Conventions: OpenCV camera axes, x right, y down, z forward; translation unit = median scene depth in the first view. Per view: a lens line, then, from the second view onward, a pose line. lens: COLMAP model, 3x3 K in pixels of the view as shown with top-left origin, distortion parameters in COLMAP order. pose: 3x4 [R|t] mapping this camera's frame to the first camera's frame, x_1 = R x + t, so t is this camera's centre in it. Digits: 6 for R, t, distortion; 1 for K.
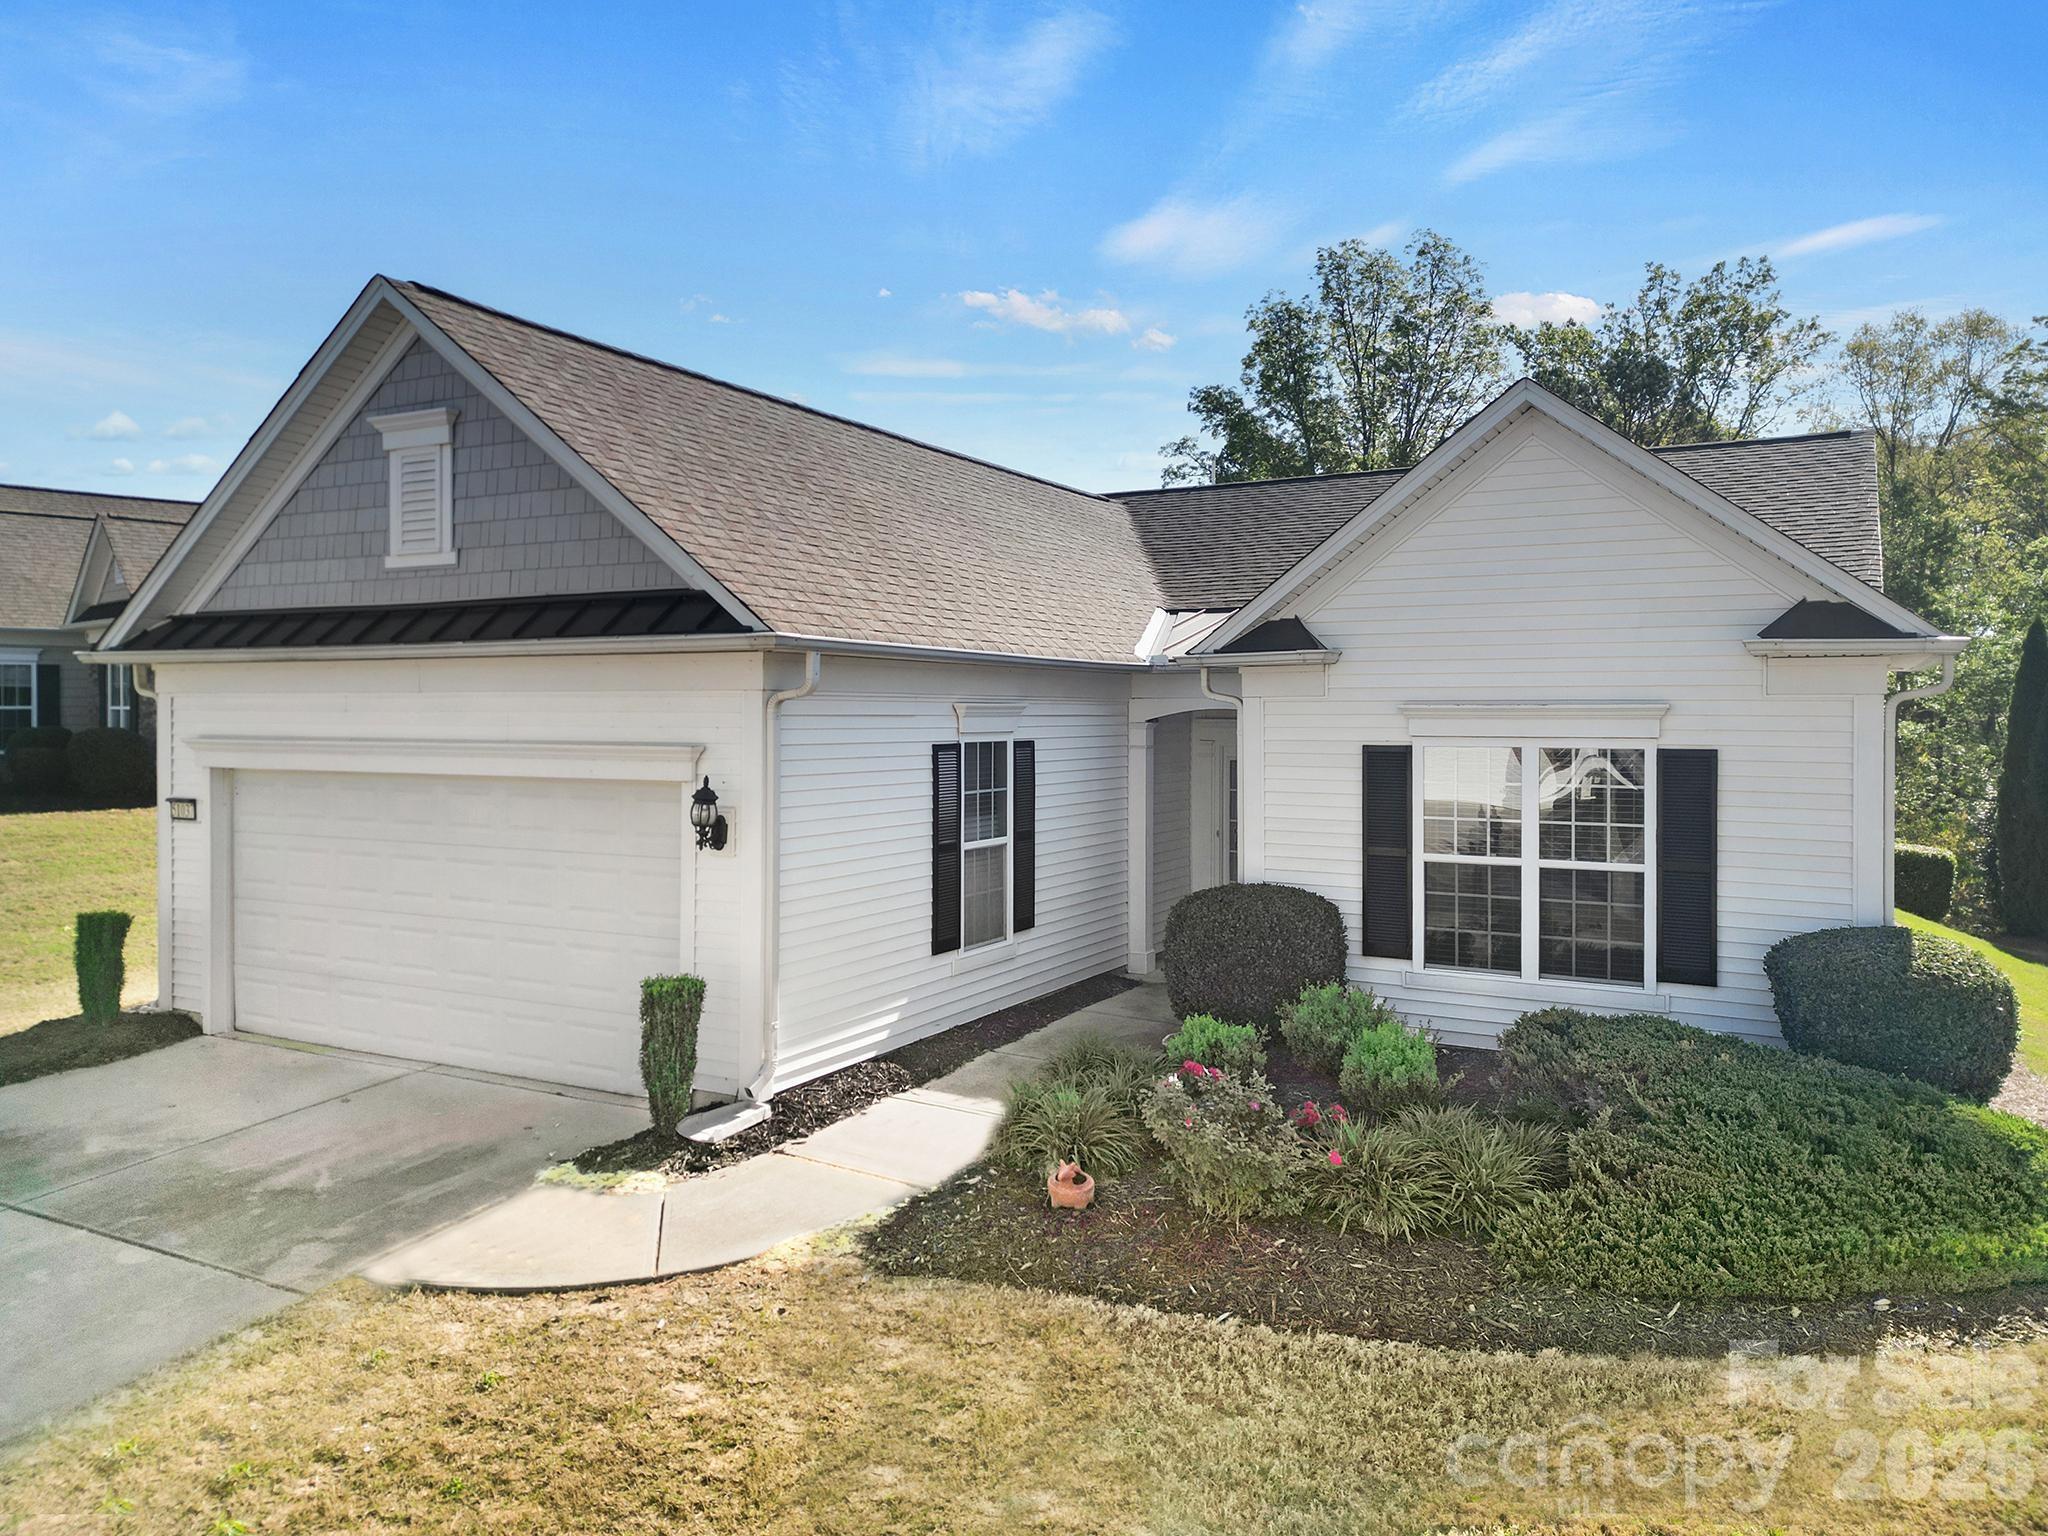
lens RADIAL K [[1401.1, 0, 1043.2], [0, 1401.1, 728.0], [0, 0, 1]] dist [0.056196, -0.040295]
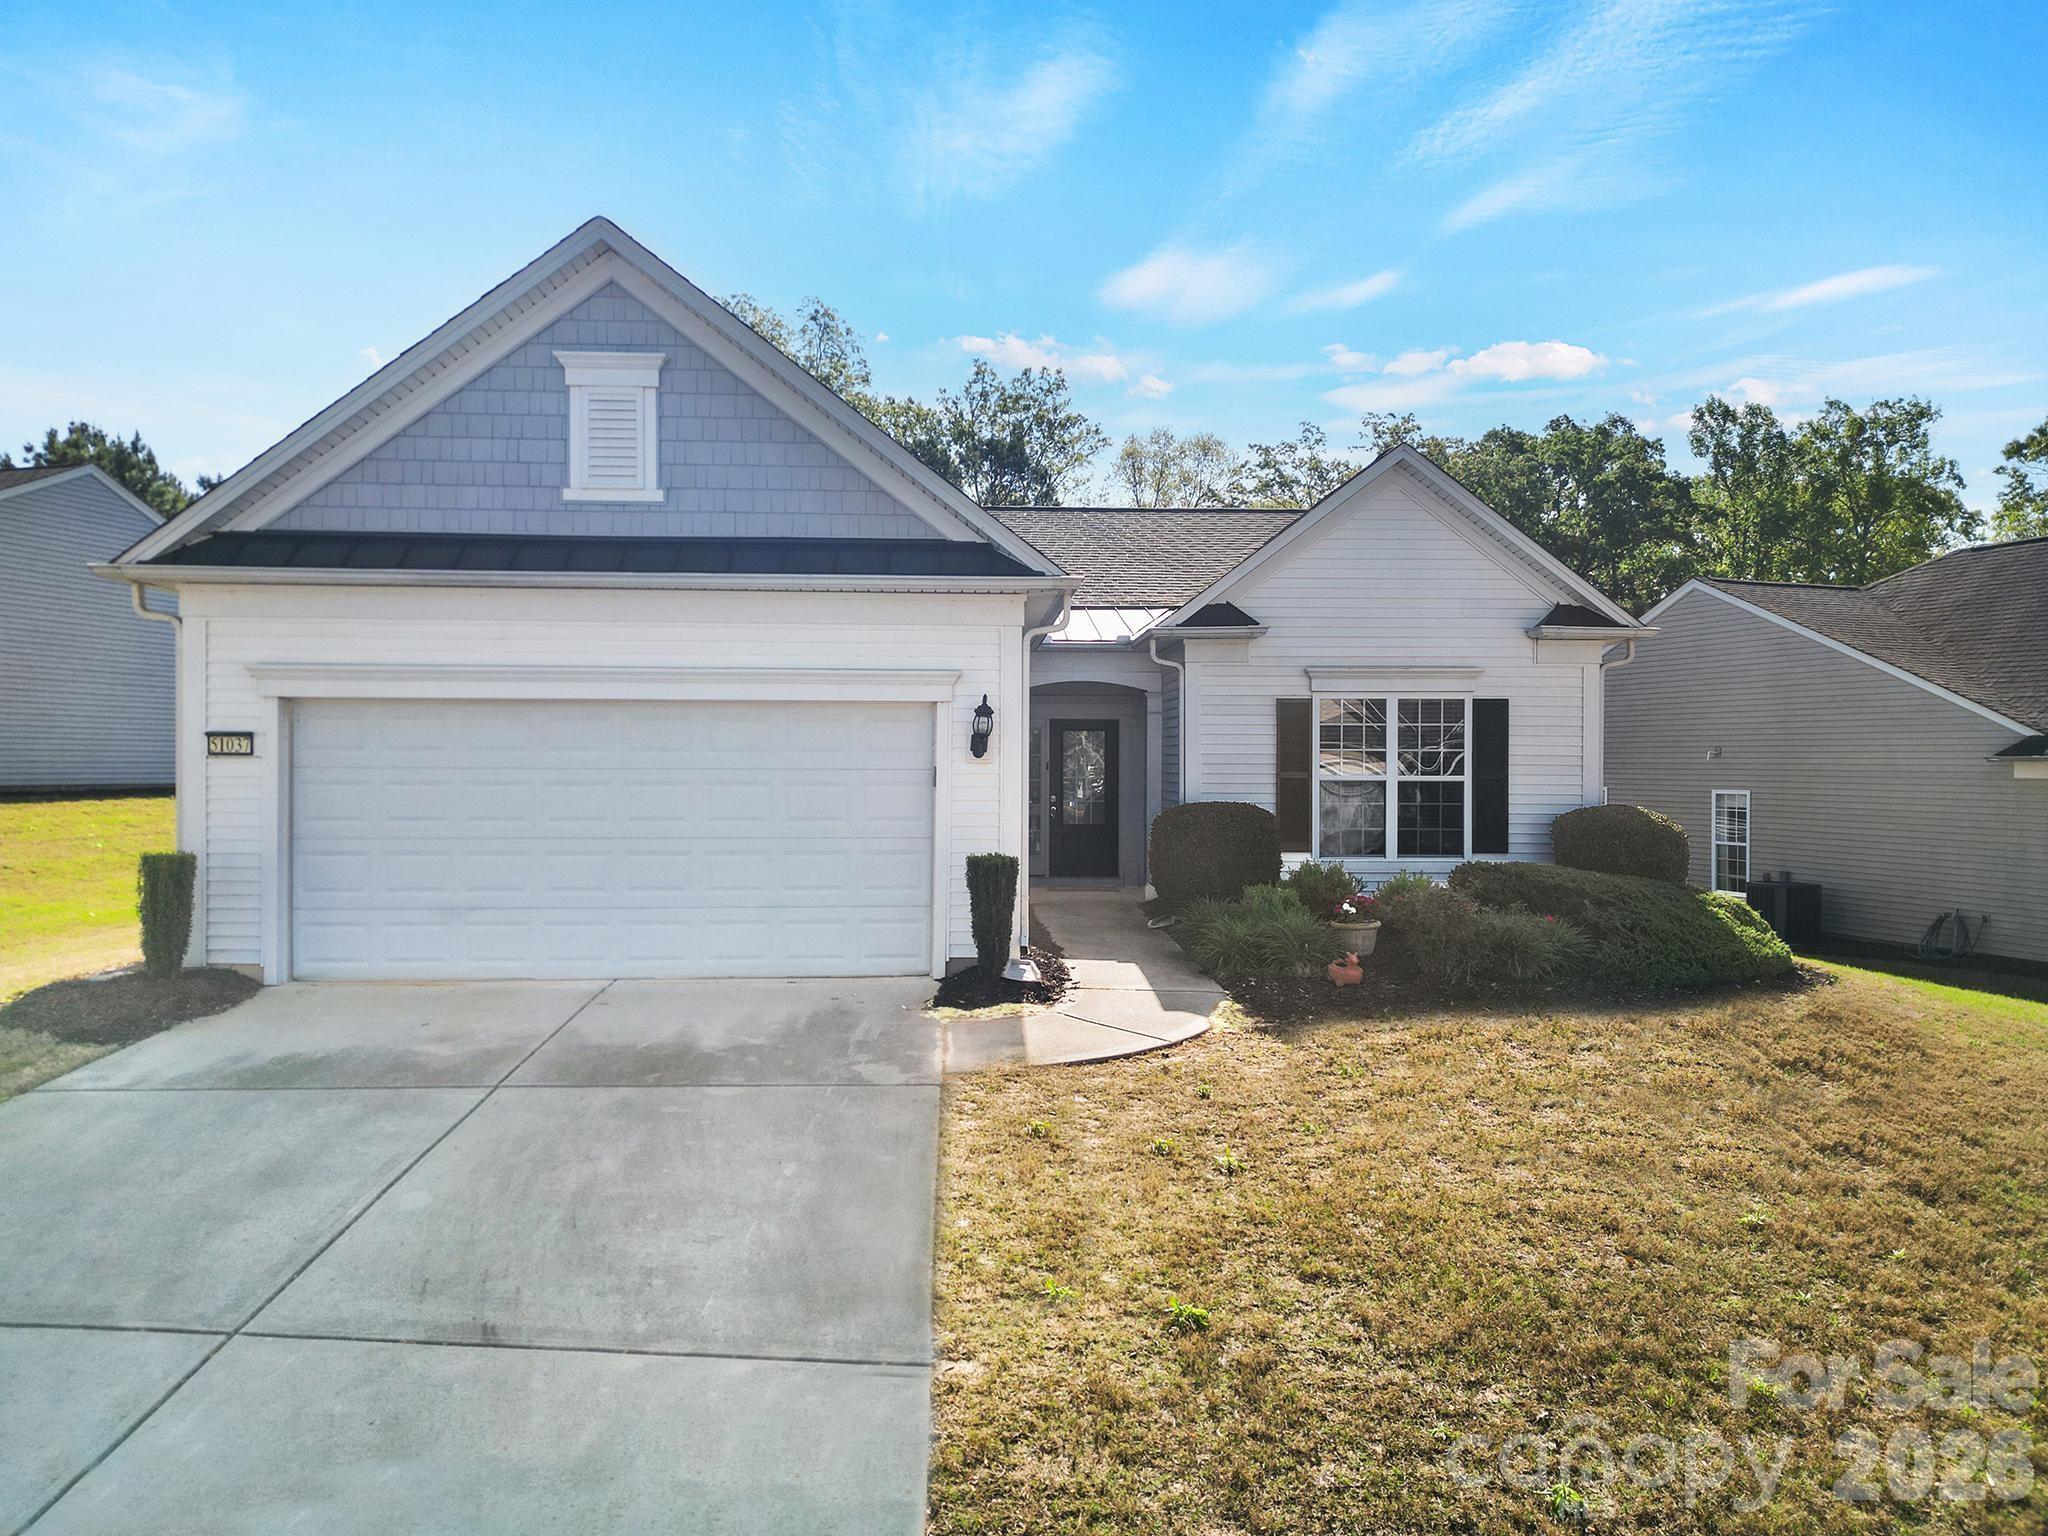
lens RADIAL K [[1401.1, 0, 1001.2], [0, 1401.1, 758.9], [0, 0, 1]] dist [0.056196, -0.040295]
pose [[0.861944, 0.003286, 0.506993, -0.702620], [0.004068, 0.999902, -0.013396, 0.089291], [-0.506988, 0.013610, 0.861846, -0.038797]]
